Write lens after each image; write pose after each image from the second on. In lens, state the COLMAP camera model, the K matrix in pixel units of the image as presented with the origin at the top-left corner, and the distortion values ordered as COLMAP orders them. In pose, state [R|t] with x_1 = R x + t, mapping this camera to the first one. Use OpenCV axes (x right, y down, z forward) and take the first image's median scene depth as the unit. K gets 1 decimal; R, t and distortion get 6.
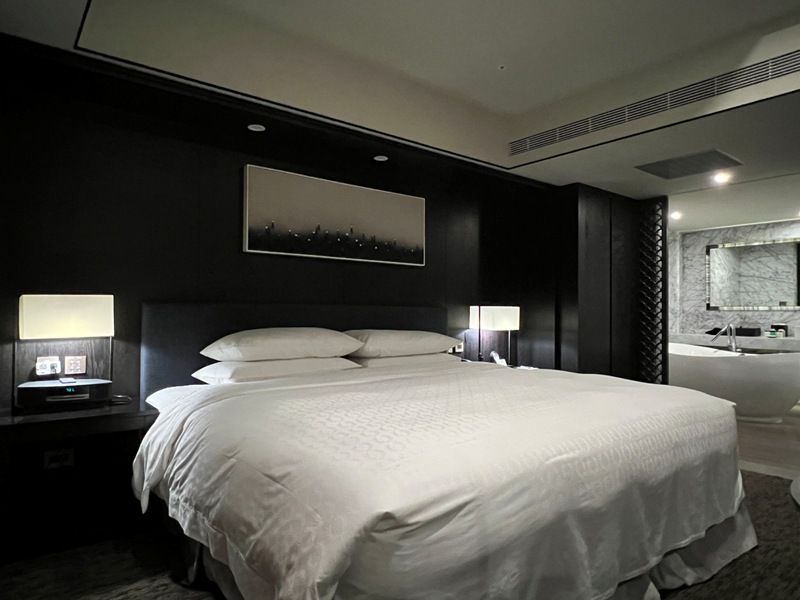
lens RADIAL K [[507.1, 0, 400.0], [0, 507.1, 300.0], [0, 0, 1]] dist [-0.001785, -0.002274]
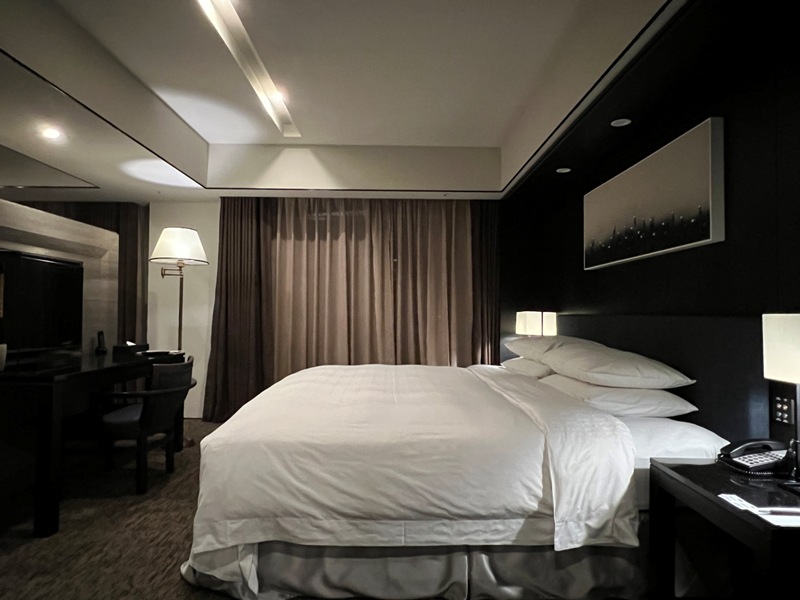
lens RADIAL K [[514.4, 0, 400.0], [0, 514.4, 300.0], [0, 0, 1]] dist [0.006263, 0.002012]
pose [[-0.614521, -0.030831, -0.788298, 0.853063], [0.010244, 0.998840, -0.047051, 0.022839], [0.788834, -0.036989, -0.613492, 1.336130]]
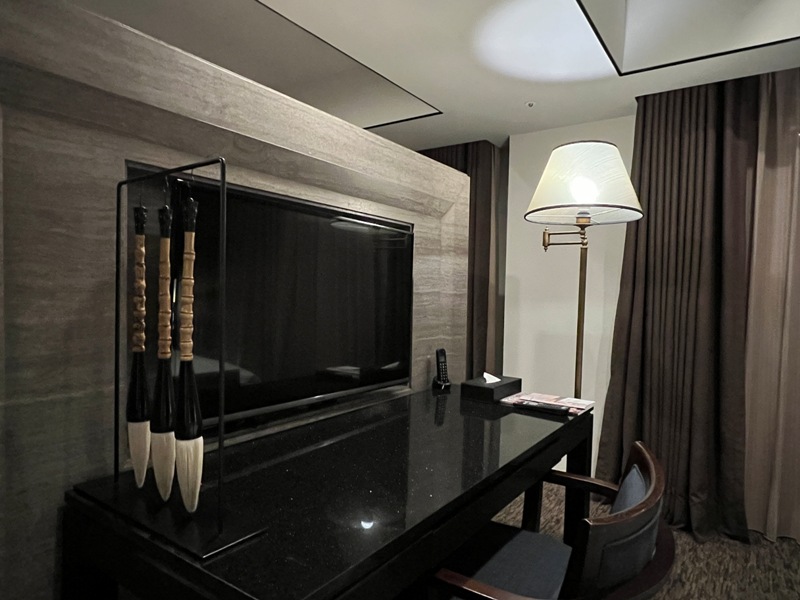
lens RADIAL K [[507.1, 0, 400.0], [0, 507.1, 300.0], [0, 0, 1]] dist [-0.001785, -0.002274]
pose [[-0.956311, -0.022813, -0.291458, 0.584071], [-0.022967, 0.999732, -0.002892, -0.027083], [0.291446, 0.003928, -0.956579, 0.679191]]
